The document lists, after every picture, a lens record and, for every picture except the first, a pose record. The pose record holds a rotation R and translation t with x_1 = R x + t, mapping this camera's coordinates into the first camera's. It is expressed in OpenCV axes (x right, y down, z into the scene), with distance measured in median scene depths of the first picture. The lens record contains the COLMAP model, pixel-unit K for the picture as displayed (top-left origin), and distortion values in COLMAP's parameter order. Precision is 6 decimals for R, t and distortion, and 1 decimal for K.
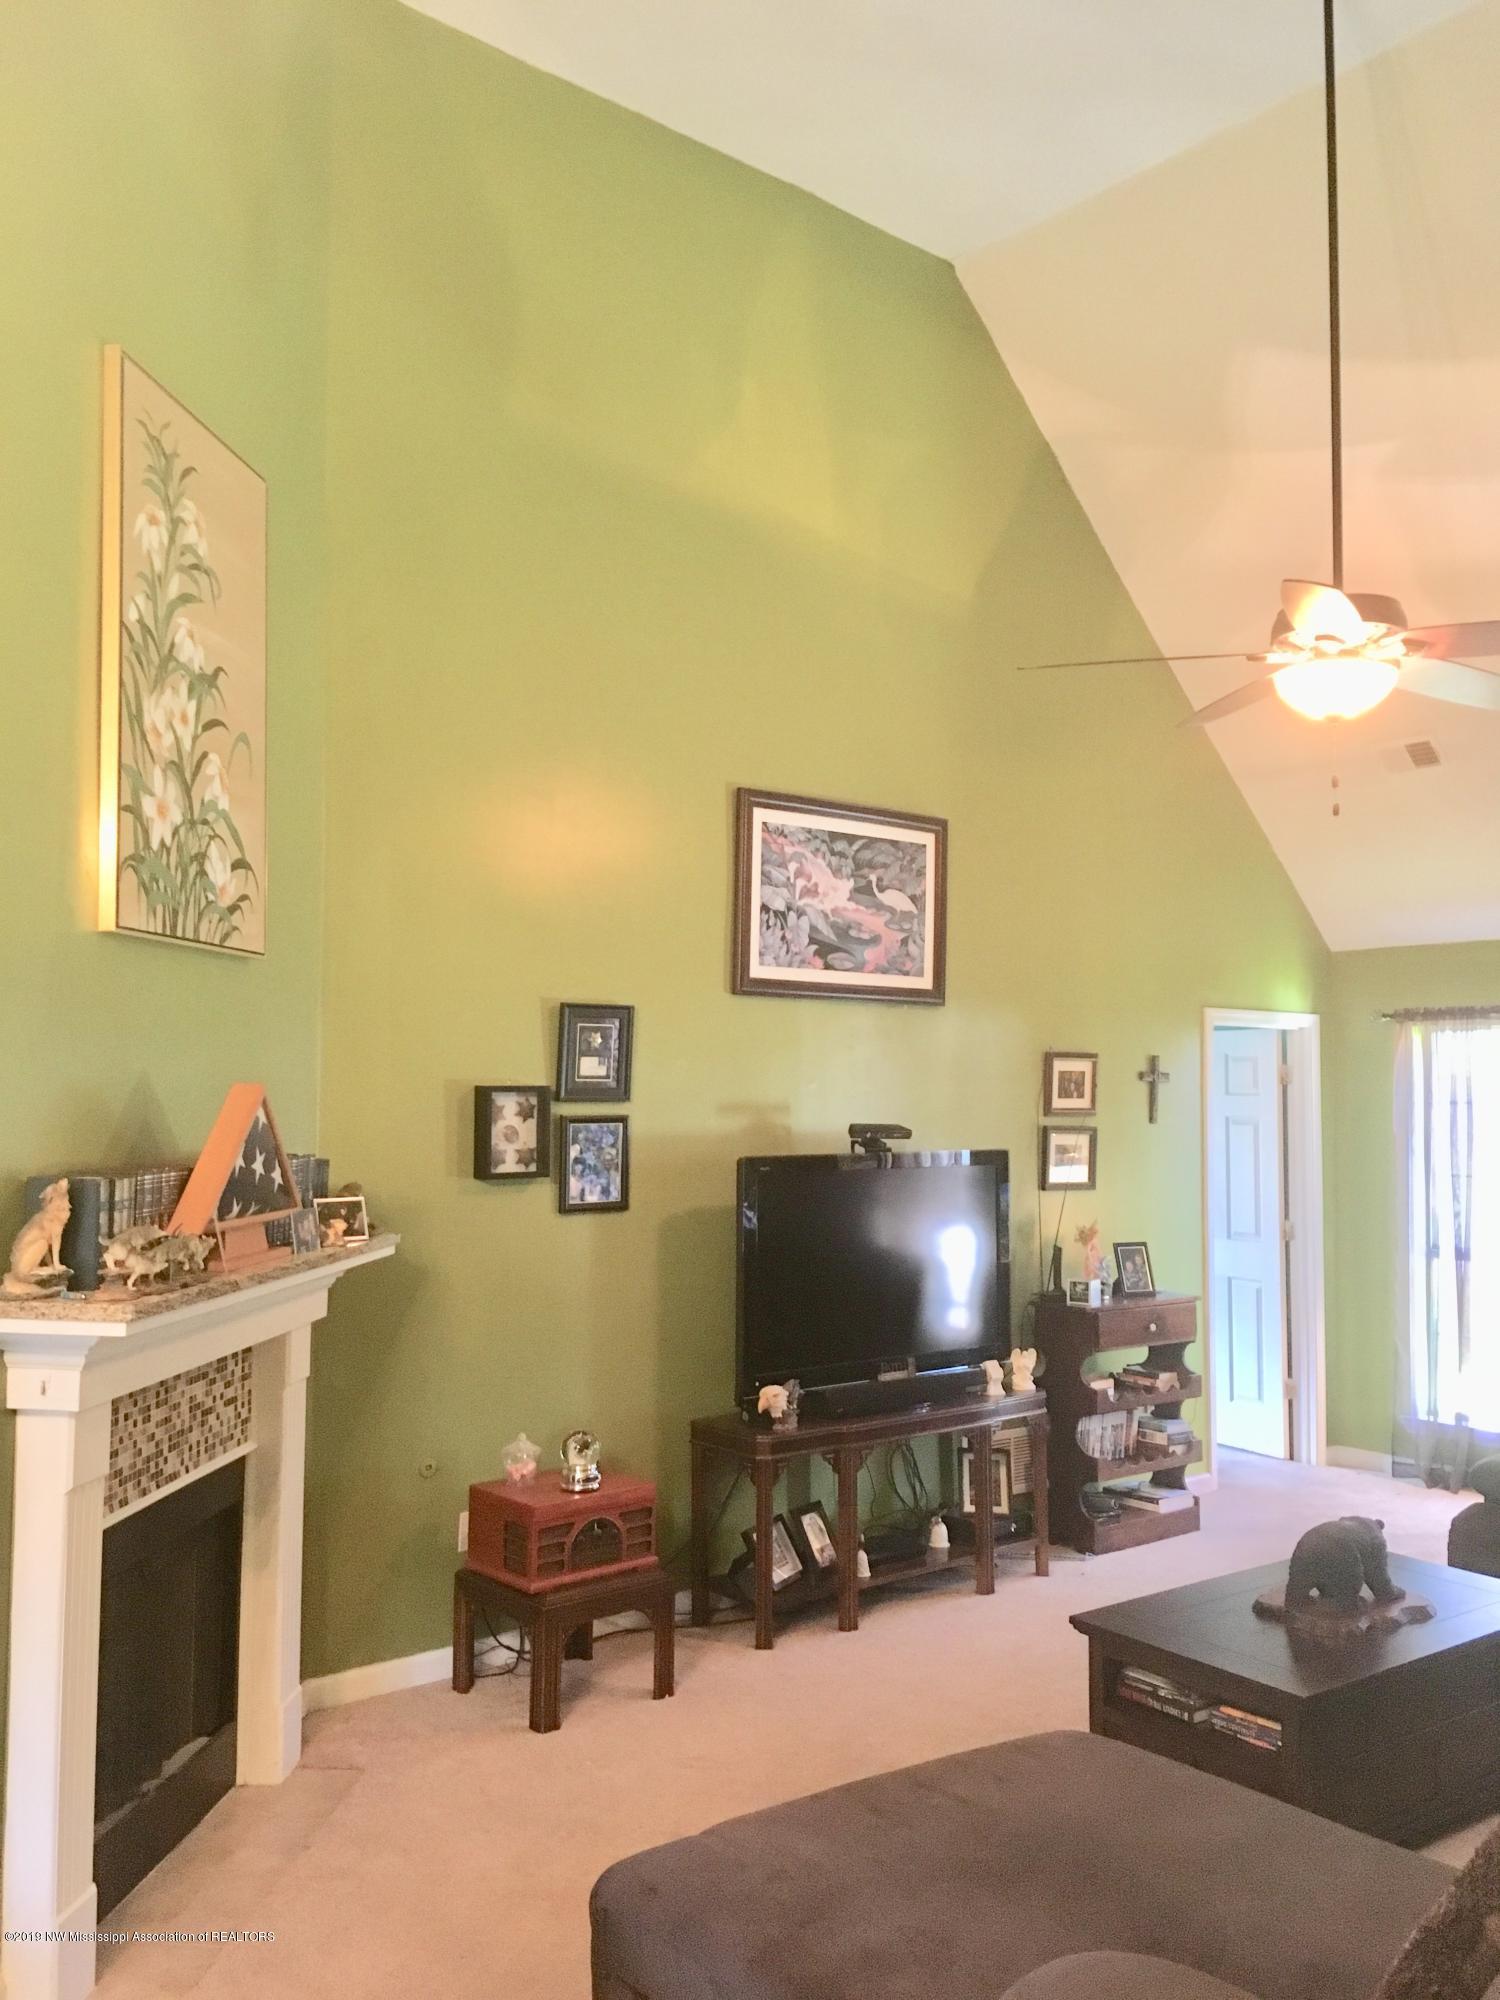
lens RADIAL K [[1702.2, 0, 752.4], [0, 1702.2, 1001.6], [0, 0, 1]] dist [0.067427, -0.023987]
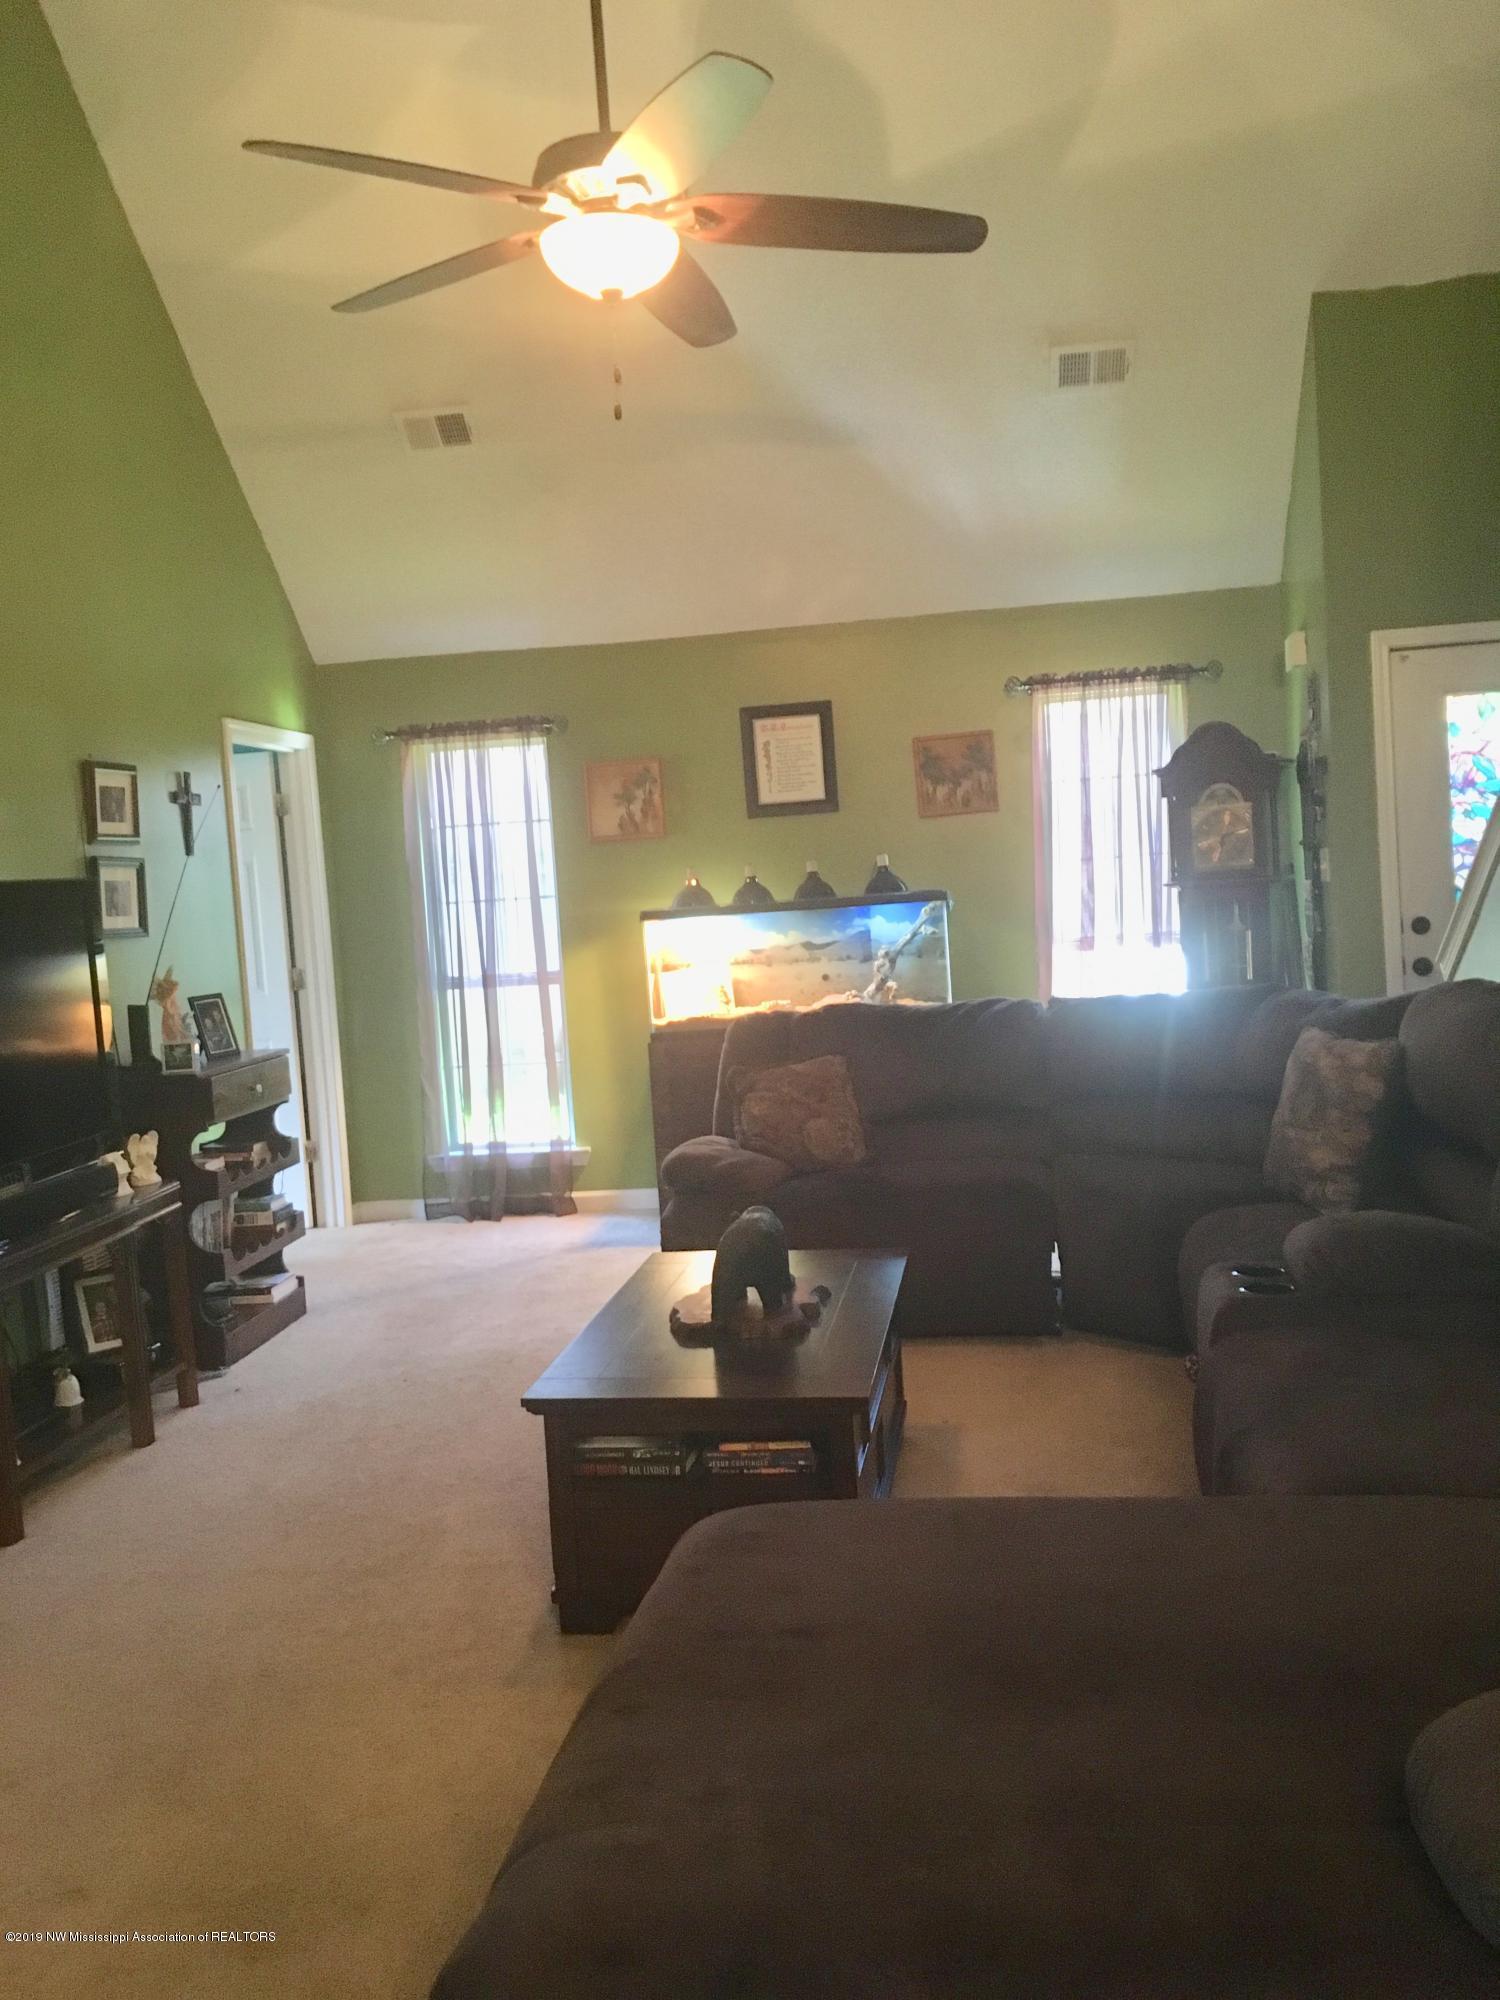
lens RADIAL K [[1702.2, 0, 749.6], [0, 1702.2, 1001.8], [0, 0, 1]] dist [0.067427, -0.023987]
pose [[0.718996, -0.102292, 0.687445, -0.157023], [0.027348, 0.992508, 0.119083, 0.054152], [-0.694476, -0.066820, 0.716407, 0.234420]]
